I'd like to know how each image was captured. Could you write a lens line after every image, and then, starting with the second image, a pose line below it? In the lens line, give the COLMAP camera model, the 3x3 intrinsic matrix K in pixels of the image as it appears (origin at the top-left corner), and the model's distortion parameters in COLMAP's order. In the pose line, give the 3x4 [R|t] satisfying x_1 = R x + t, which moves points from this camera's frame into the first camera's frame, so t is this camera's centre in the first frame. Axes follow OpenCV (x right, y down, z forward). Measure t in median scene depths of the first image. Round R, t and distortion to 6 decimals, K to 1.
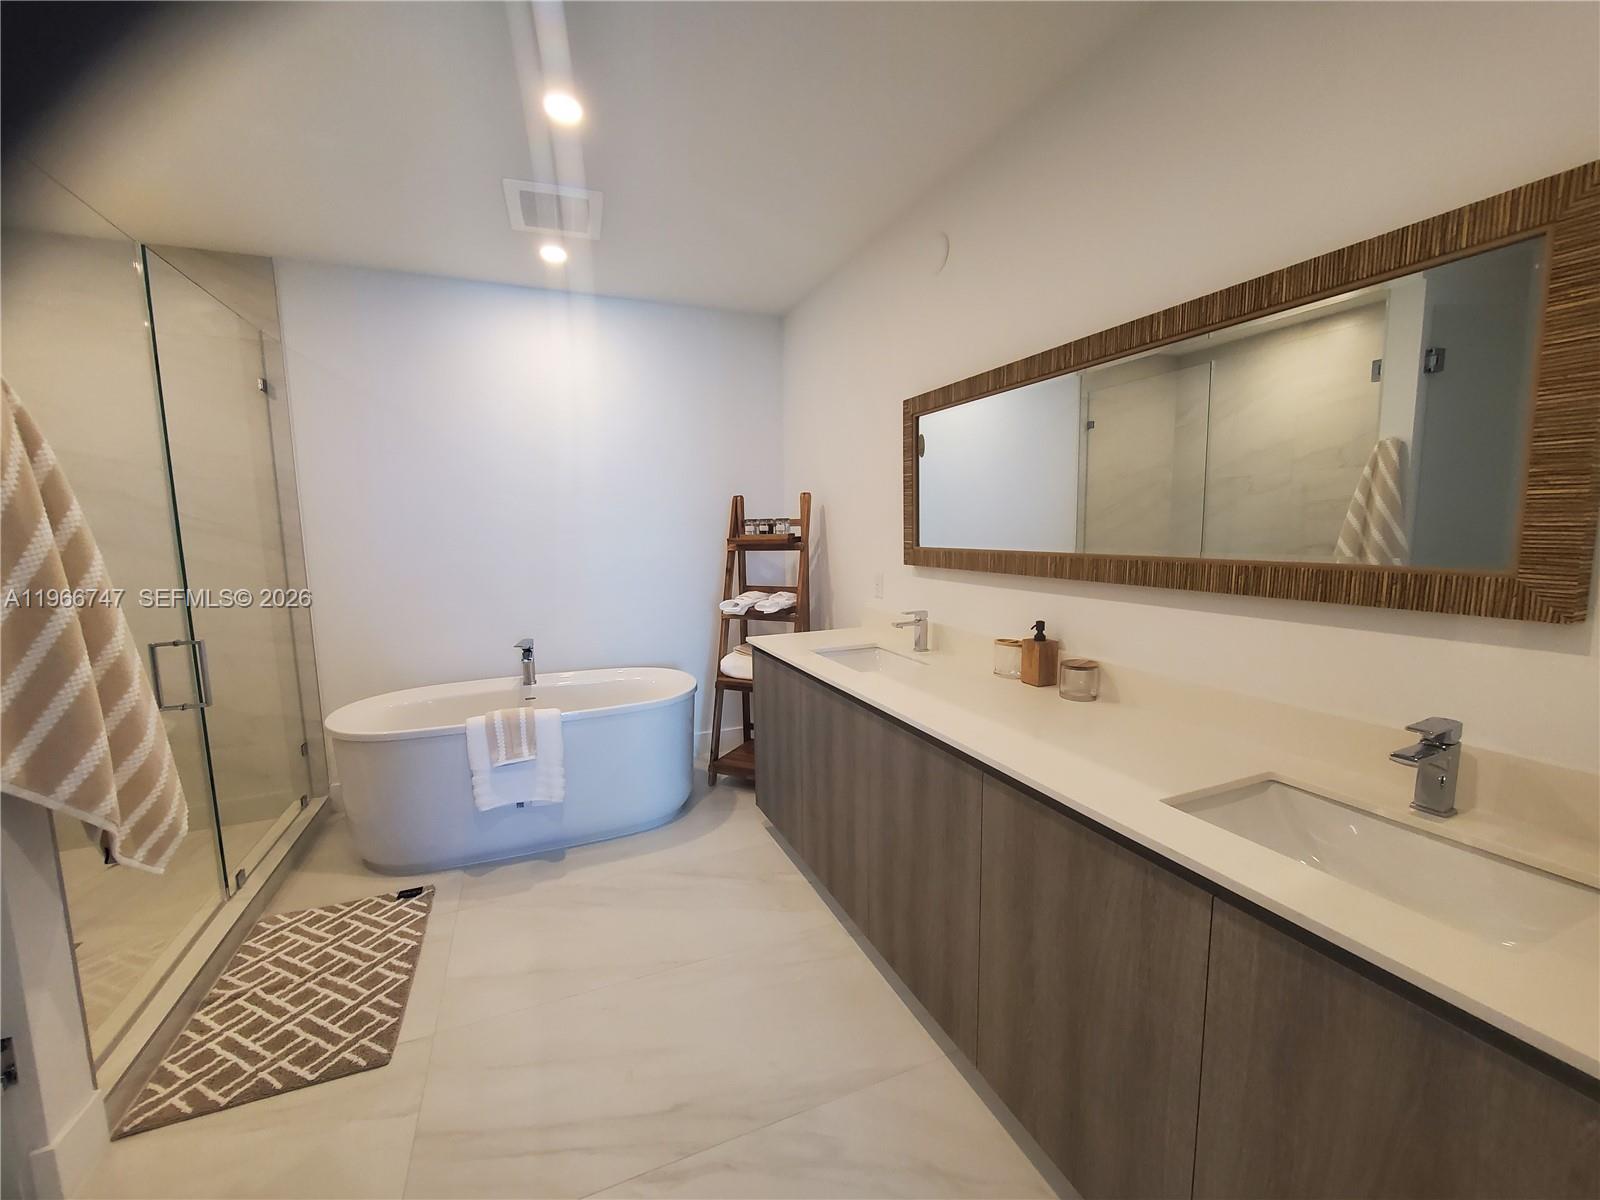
lens RADIAL K [[642.6, 0, 785.0], [0, 642.6, 604.4], [0, 0, 1]] dist [0.000092, -0.001565]
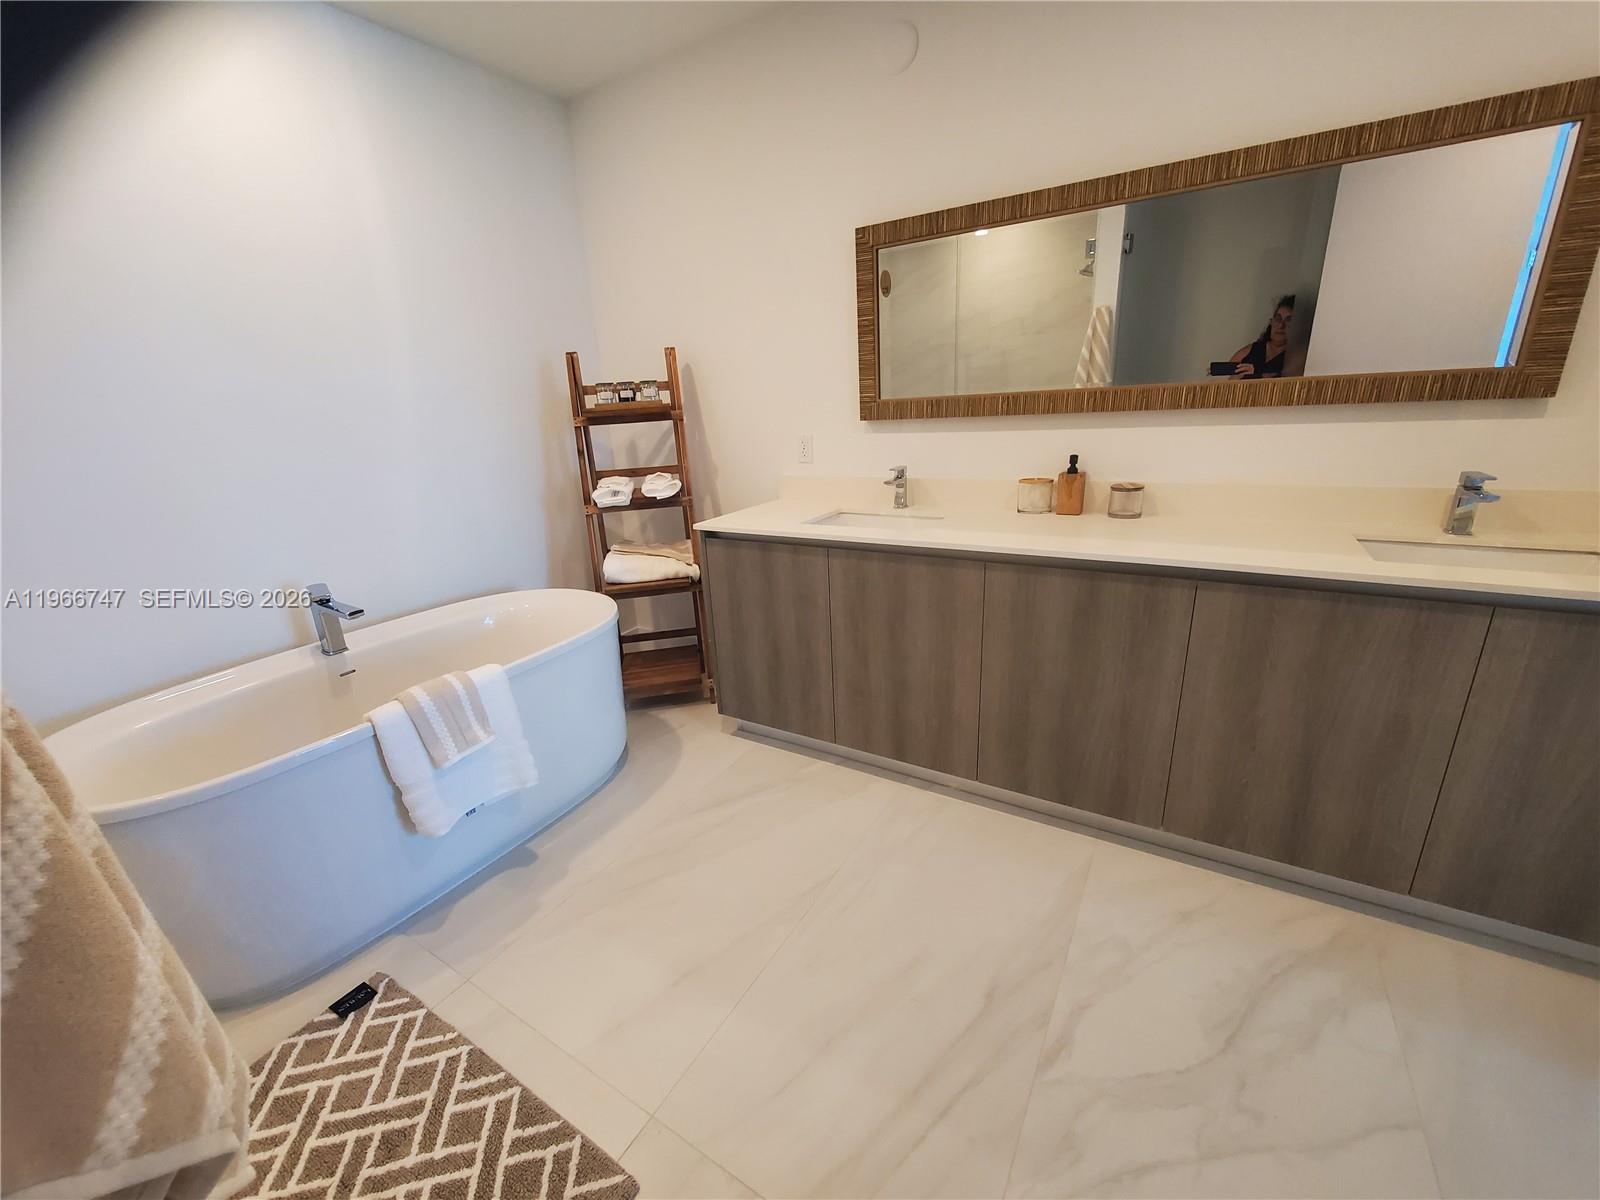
lens RADIAL K [[642.6, 0, 794.4], [0, 642.6, 607.5], [0, 0, 1]] dist [0.000092, -0.001565]
pose [[0.807314, -0.210067, 0.551467, -0.482550], [0.113543, 0.972330, 0.204164, 0.000338], [-0.579096, -0.102209, 0.808827, 0.277341]]
